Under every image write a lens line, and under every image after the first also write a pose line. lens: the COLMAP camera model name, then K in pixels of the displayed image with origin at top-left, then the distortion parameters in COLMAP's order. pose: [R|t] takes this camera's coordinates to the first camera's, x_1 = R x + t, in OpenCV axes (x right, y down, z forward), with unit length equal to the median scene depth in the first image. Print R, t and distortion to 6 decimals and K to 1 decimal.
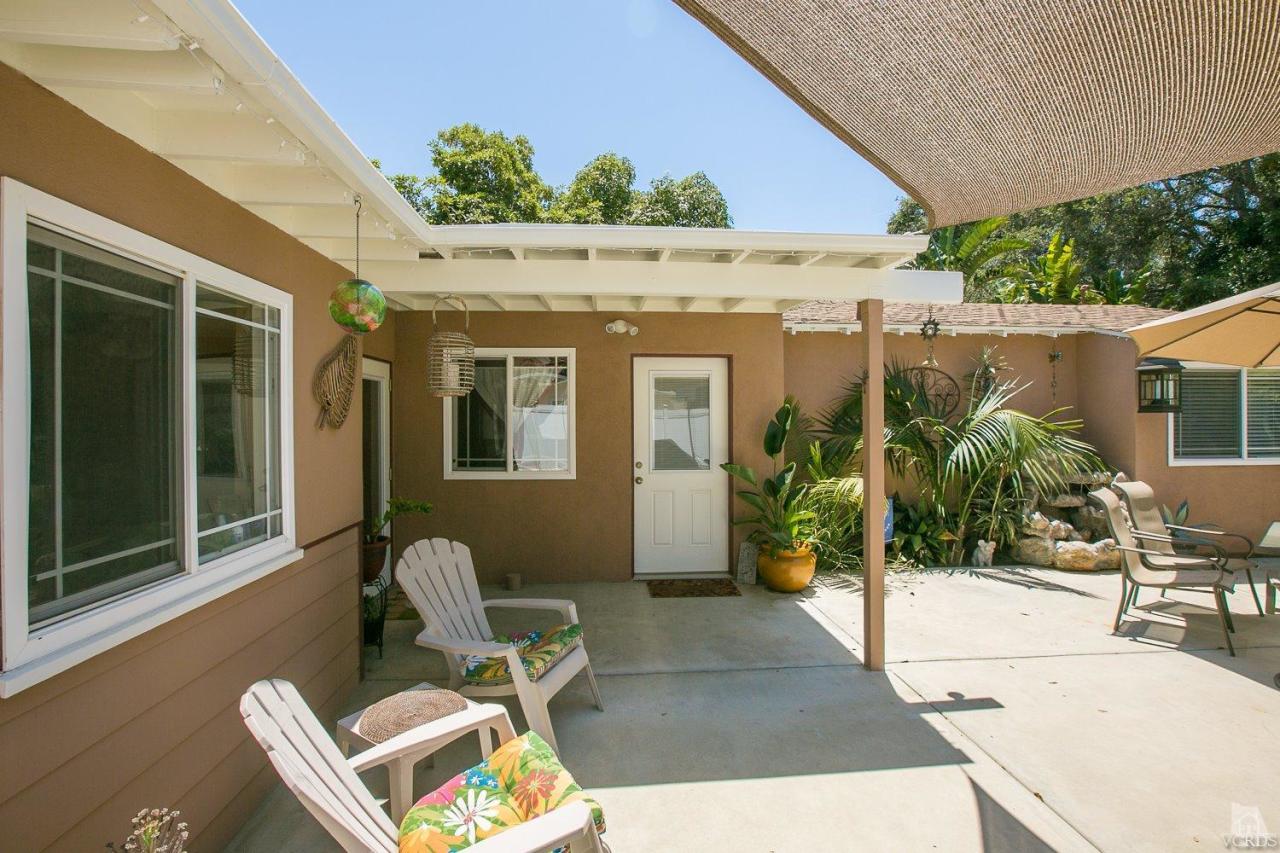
lens RADIAL K [[587.9, 0, 633.6], [0, 587.9, 420.8], [0, 0, 1]] dist [-0.058791, 0.022307]
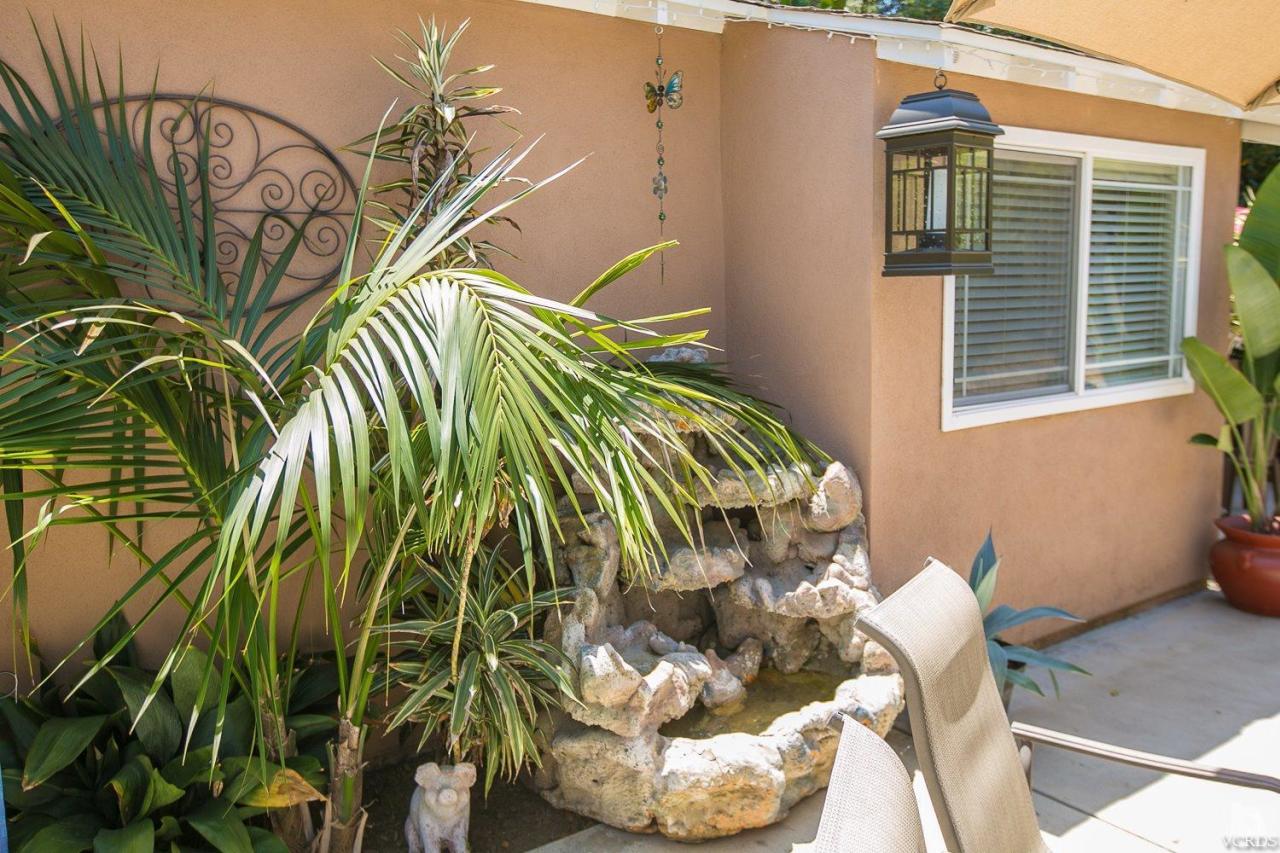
lens RADIAL K [[1043.2, 0, 640.0], [0, 1043.2, 426.5], [0, 0, 1]] dist [0.001050, 0.000032]
pose [[0.841852, -0.084319, 0.533081, 0.449891], [0.016634, 0.991305, 0.130530, -0.008868], [-0.539452, -0.101019, 0.835935, 0.569220]]
